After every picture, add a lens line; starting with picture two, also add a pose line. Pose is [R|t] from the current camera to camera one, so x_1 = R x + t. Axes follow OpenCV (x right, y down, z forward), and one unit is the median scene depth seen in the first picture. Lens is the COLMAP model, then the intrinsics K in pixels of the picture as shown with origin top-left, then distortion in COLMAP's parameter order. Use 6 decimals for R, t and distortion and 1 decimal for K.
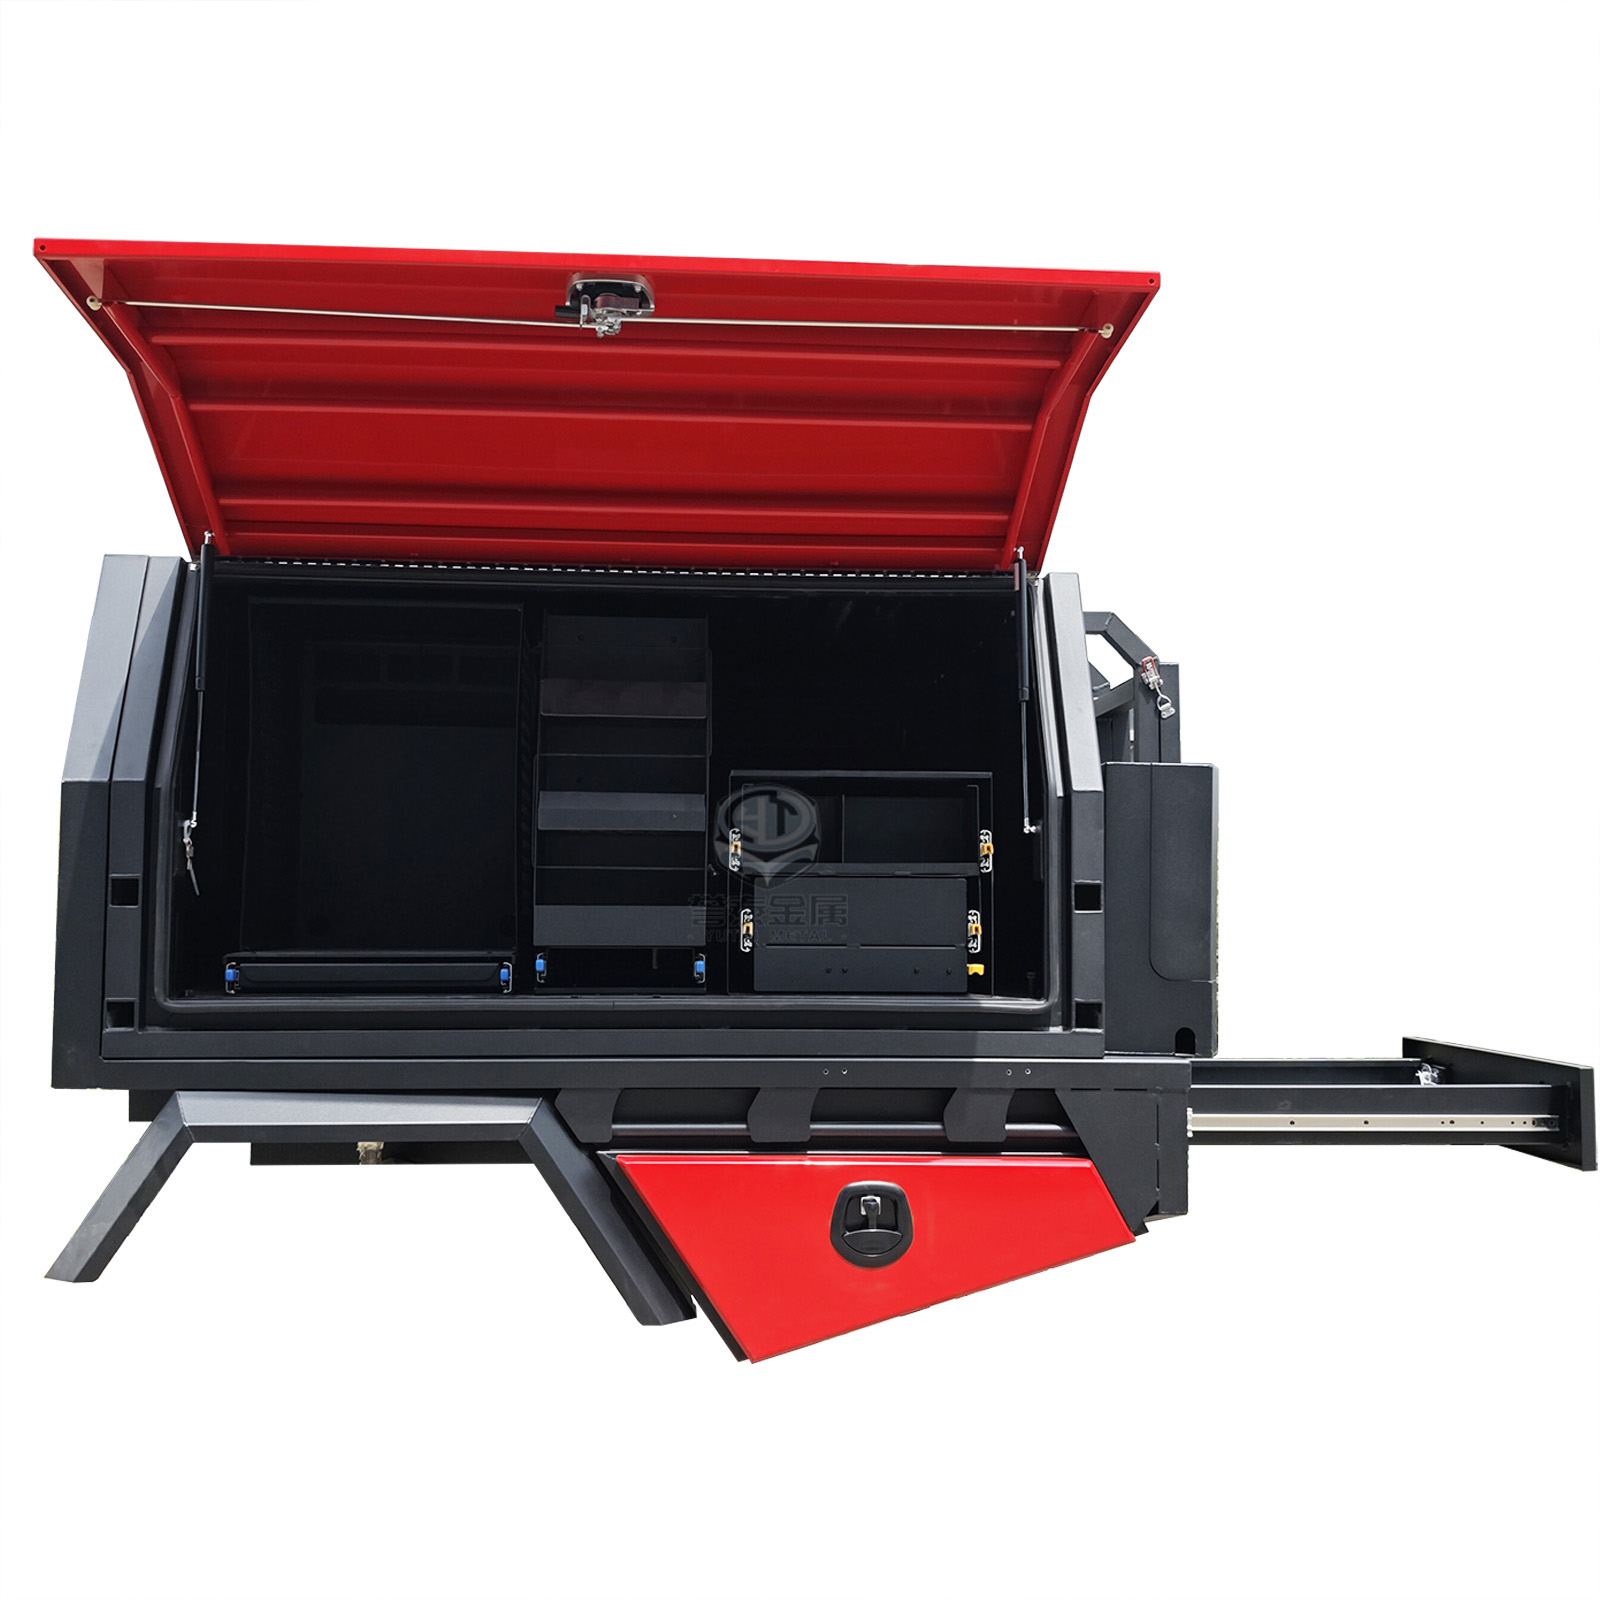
lens RADIAL K [[1634.3, 0, 800.0], [0, 1634.3, 800.0], [0, 0, 1]] dist [0.094737, -0.001137]
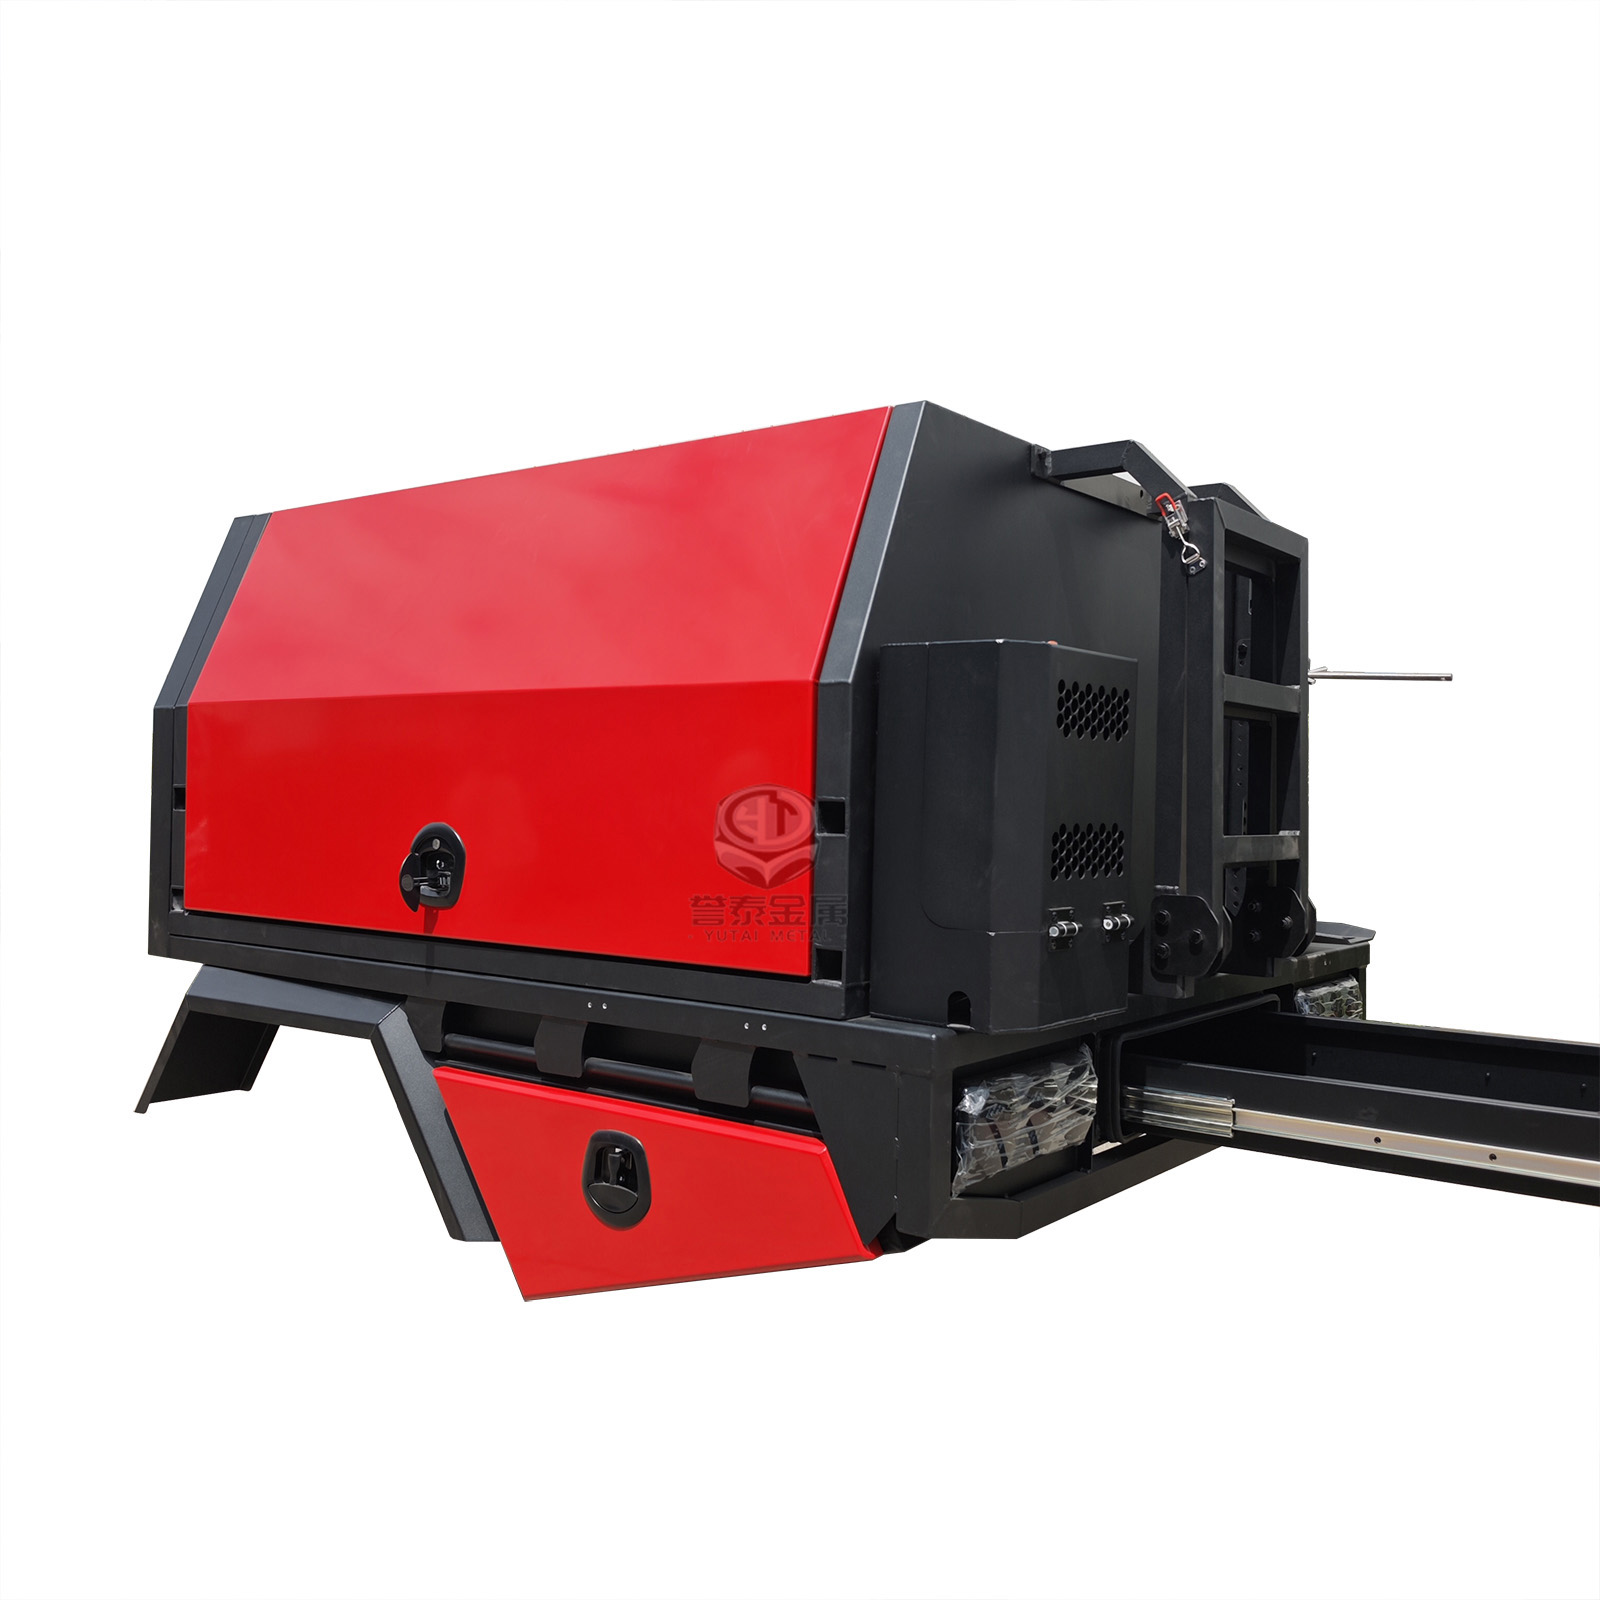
lens RADIAL K [[1634.3, 0, 800.0], [0, 1634.3, 800.0], [0, 0, 1]] dist [0.094737, -0.001137]
pose [[0.716895, 0.008671, -0.697127, 0.719538], [0.022659, 0.999105, 0.035729, 0.022731], [0.696813, -0.041410, 0.716057, 0.429600]]
